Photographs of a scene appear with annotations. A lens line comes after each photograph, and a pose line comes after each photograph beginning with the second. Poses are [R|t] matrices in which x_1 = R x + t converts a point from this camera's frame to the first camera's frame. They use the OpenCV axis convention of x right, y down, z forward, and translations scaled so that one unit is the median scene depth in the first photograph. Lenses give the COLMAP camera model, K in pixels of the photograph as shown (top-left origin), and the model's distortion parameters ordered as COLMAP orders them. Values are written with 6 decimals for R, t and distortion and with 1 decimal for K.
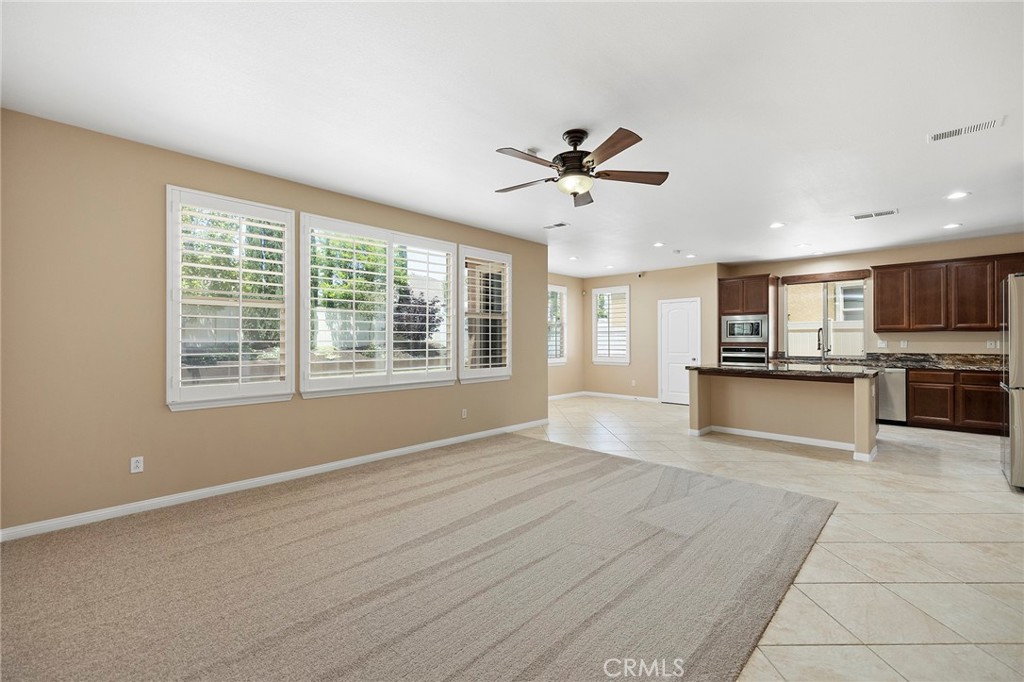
lens RADIAL K [[432.2, 0, 506.5], [0, 432.2, 340.0], [0, 0, 1]] dist [0.002386, 0.000158]
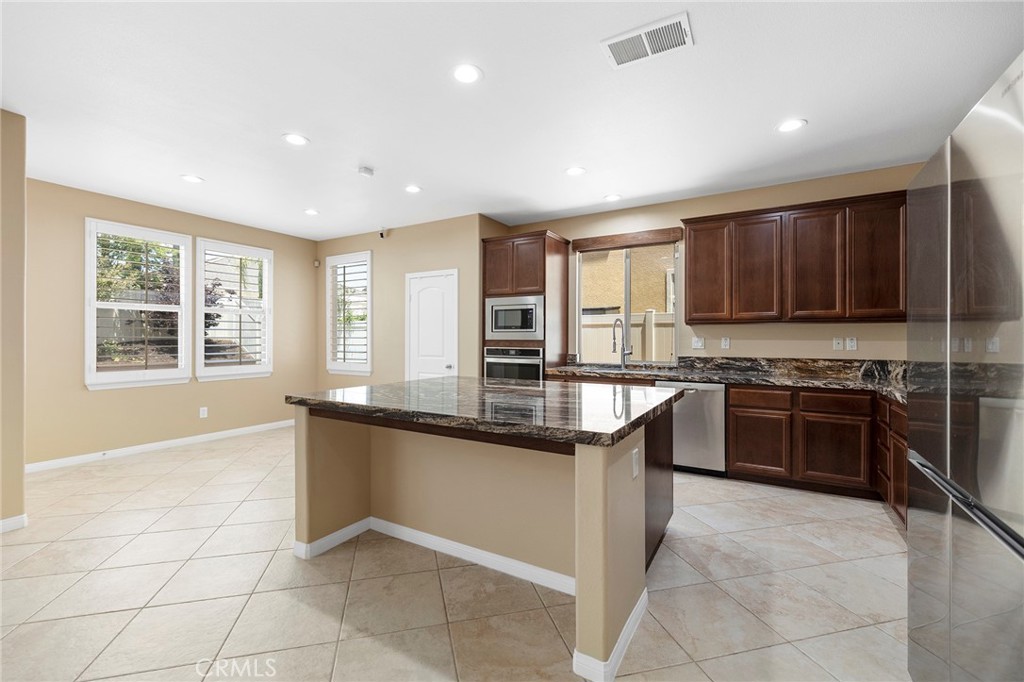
lens RADIAL K [[432.2, 0, 506.5], [0, 432.2, 340.0], [0, 0, 1]] dist [0.002386, 0.000158]
pose [[0.971986, 0.001241, 0.235037, 0.436586], [-0.002559, 0.999983, 0.005305, 0.002036], [-0.235026, -0.005757, 0.971972, 0.438130]]
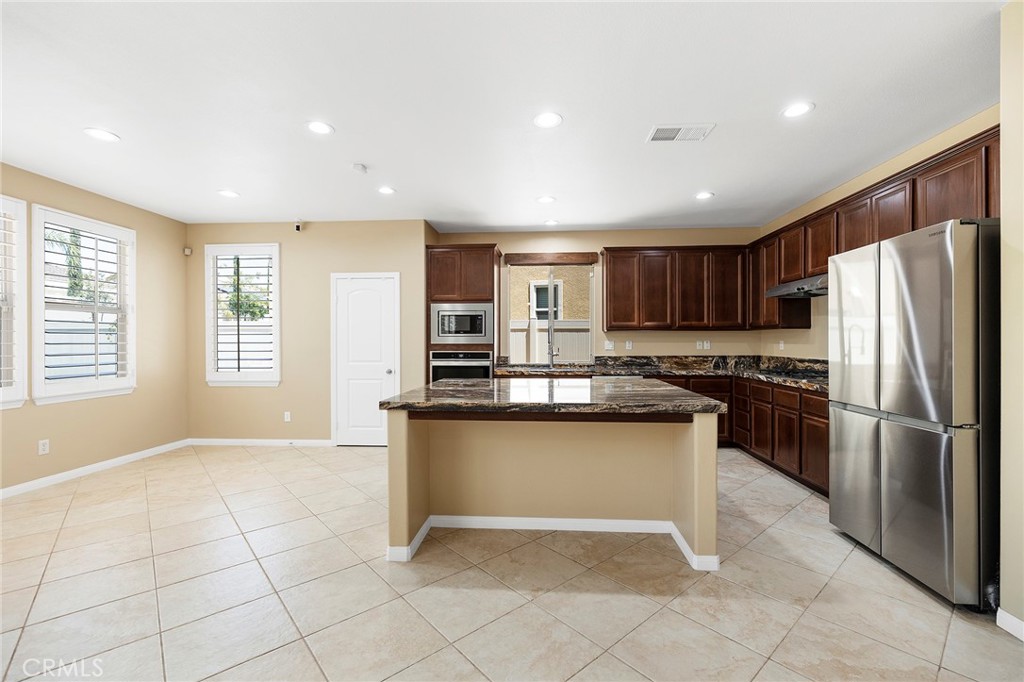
lens RADIAL K [[435.8, 0, 518.0], [0, 435.8, 343.9], [0, 0, 1]] dist [0.001926, 0.000127]
pose [[0.757362, -0.005088, 0.652976, 0.197273], [0.001425, 0.999980, 0.006139, 0.001234], [-0.652994, -0.003719, 0.757354, 0.486094]]
